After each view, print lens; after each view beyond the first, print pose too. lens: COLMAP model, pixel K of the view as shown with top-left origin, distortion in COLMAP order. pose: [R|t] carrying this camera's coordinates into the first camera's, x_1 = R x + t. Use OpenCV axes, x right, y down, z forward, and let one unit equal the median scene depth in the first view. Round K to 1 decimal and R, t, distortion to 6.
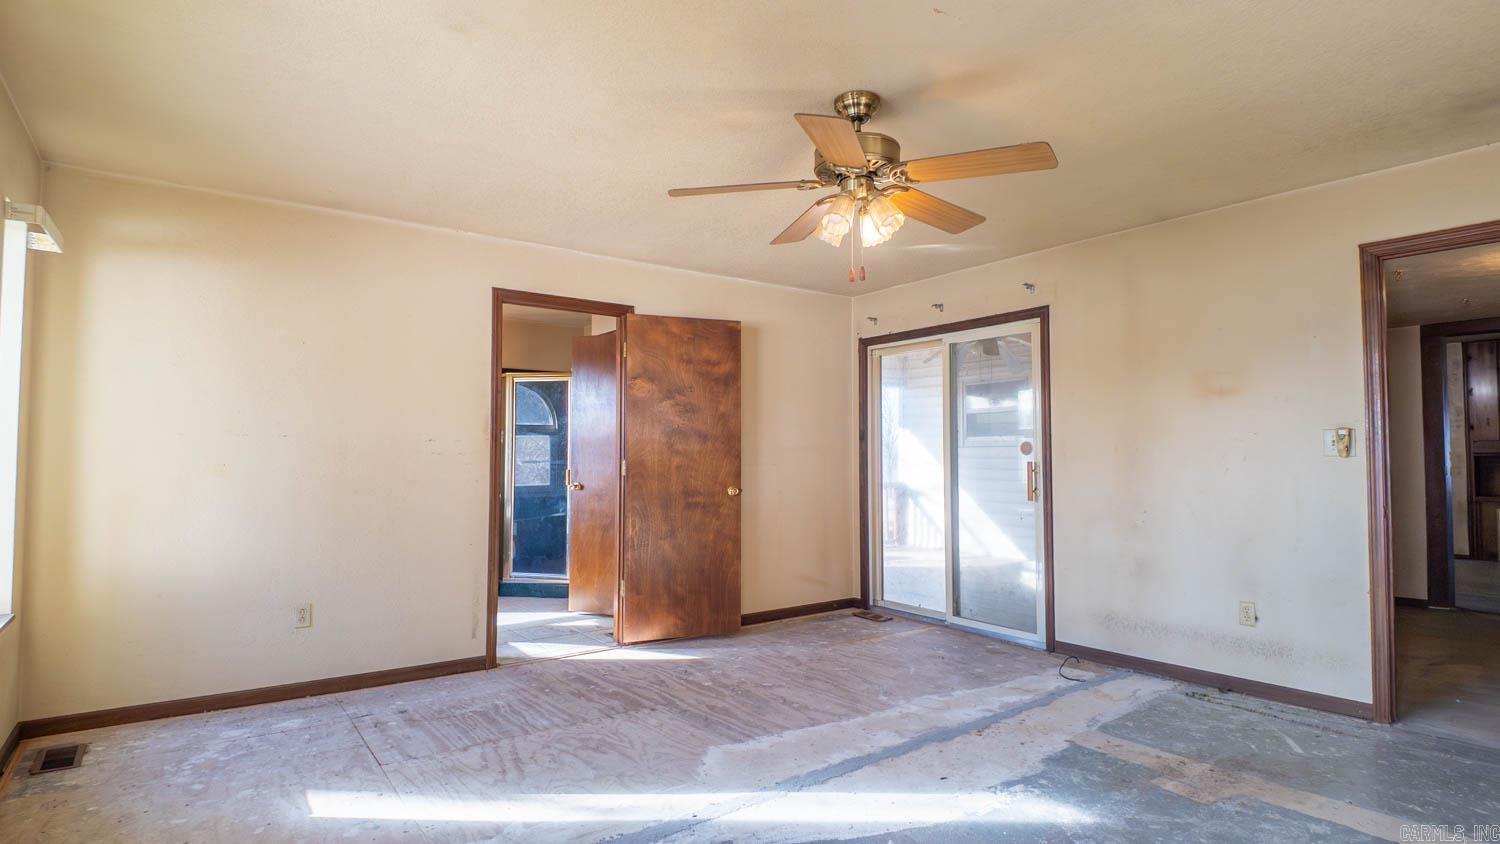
lens RADIAL K [[806.7, 0, 752.4], [0, 806.7, 424.4], [0, 0, 1]] dist [0.017715, -0.001016]
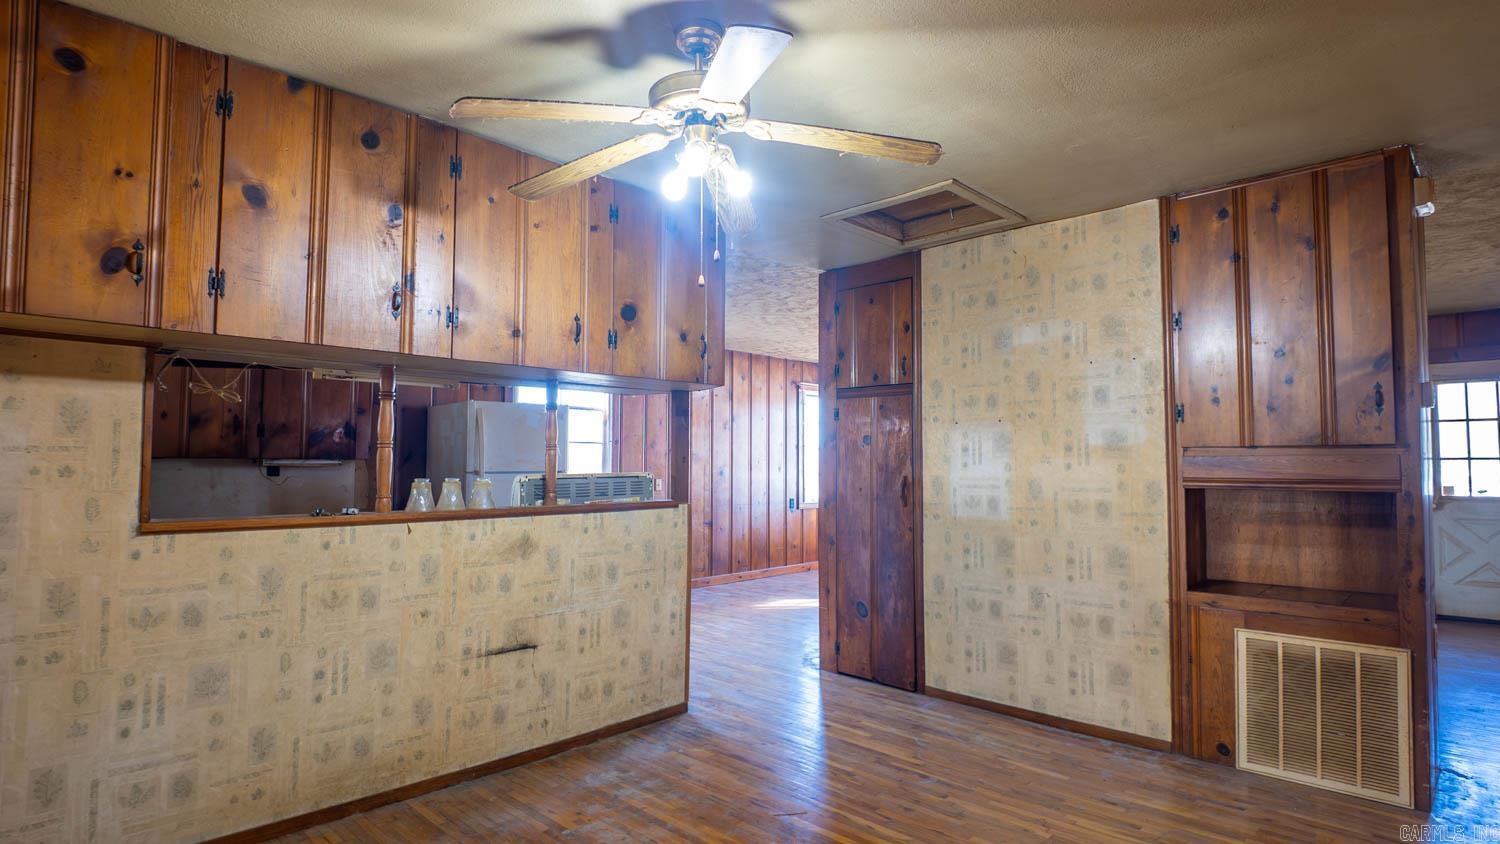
lens RADIAL K [[806.7, 0, 747.2], [0, 806.7, 421.7], [0, 0, 1]] dist [0.017715, -0.001016]
pose [[0.975510, 0.014851, 0.219454, 0.590150], [-0.011205, 0.999778, -0.017852, 0.016929], [-0.219670, 0.014956, 0.975460, 0.663172]]
